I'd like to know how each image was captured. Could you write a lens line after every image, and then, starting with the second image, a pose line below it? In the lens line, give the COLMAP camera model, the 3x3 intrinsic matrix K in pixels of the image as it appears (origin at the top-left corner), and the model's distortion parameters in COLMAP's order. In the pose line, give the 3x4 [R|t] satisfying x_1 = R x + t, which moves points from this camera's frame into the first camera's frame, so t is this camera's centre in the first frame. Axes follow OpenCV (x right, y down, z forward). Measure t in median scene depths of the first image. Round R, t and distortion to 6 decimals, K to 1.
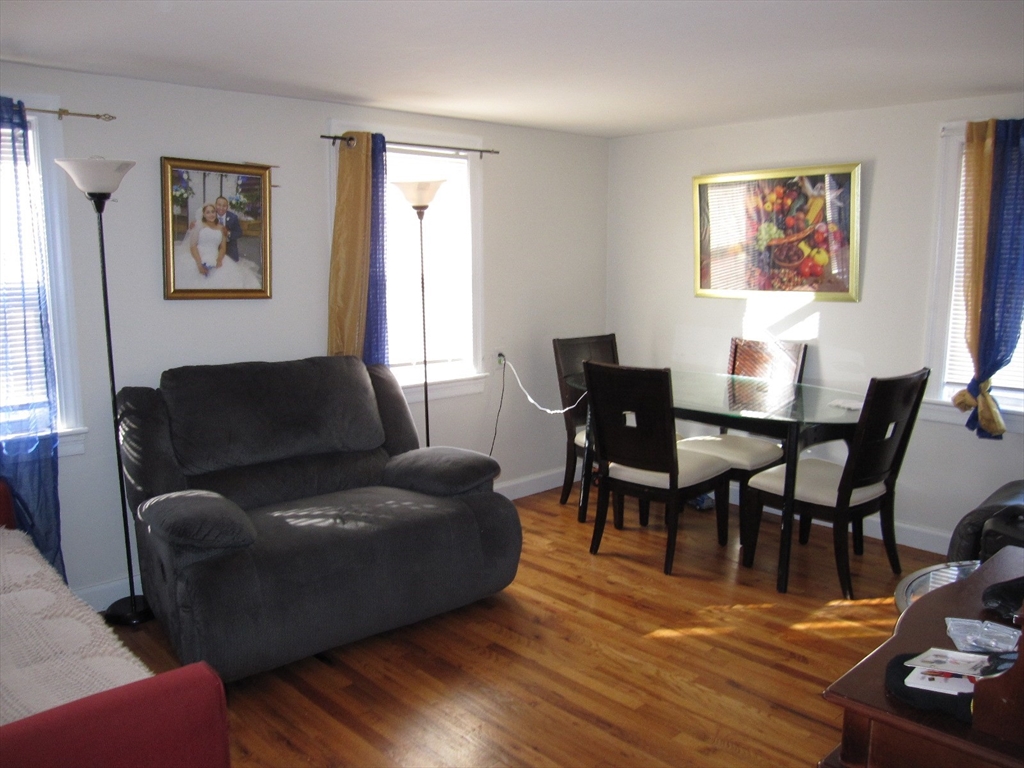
lens RADIAL K [[848.5, 0, 513.8], [0, 848.5, 383.5], [0, 0, 1]] dist [-0.070714, 0.044362]
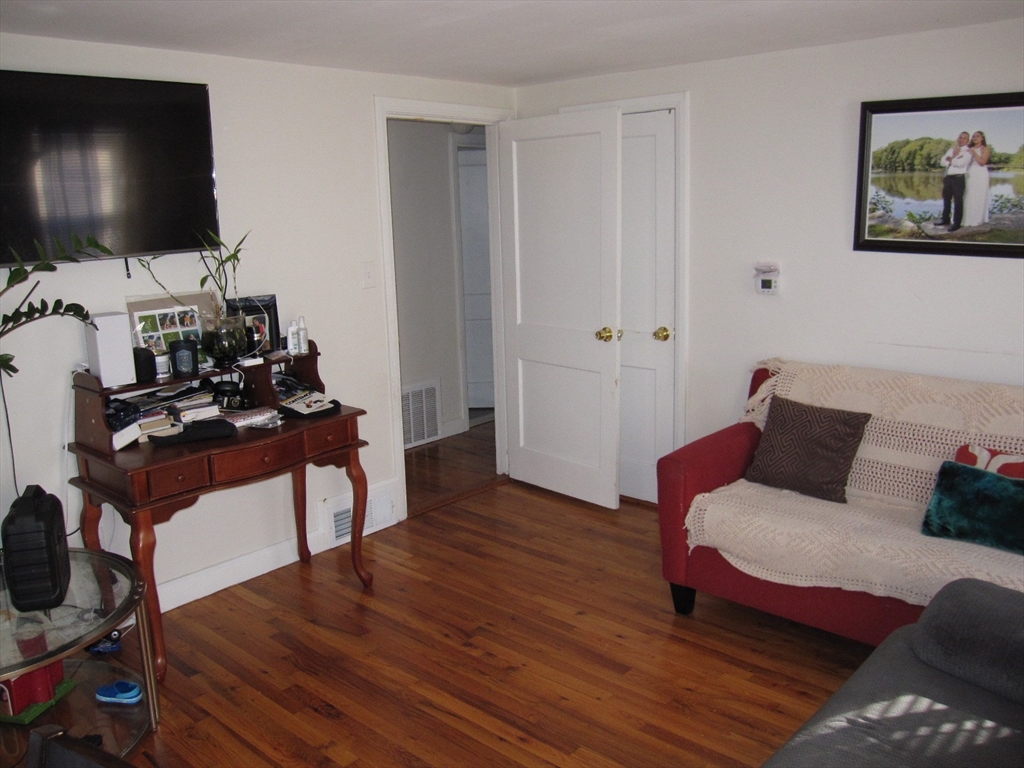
lens RADIAL K [[848.5, 0, 509.6], [0, 848.5, 382.5], [0, 0, 1]] dist [-0.070714, 0.044362]
pose [[-0.996794, 0.042945, -0.067511, 0.047775], [0.016876, 0.937616, 0.347264, -0.213654], [0.078212, 0.345011, -0.935334, 1.247661]]
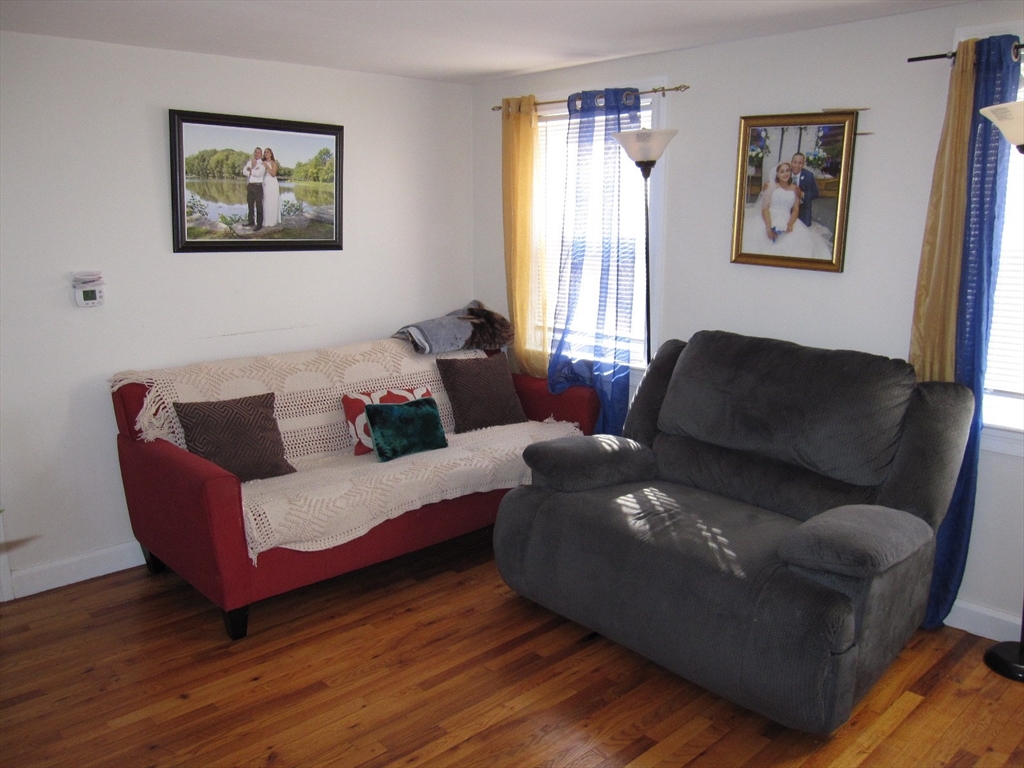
lens RADIAL K [[848.5, 0, 511.5], [0, 848.5, 383.6], [0, 0, 1]] dist [-0.070714, 0.044362]
pose [[-0.011295, 0.201621, -0.979398, 0.580268], [-0.144285, 0.968882, 0.201121, -0.121592], [0.989472, 0.143584, 0.018147, 0.724386]]
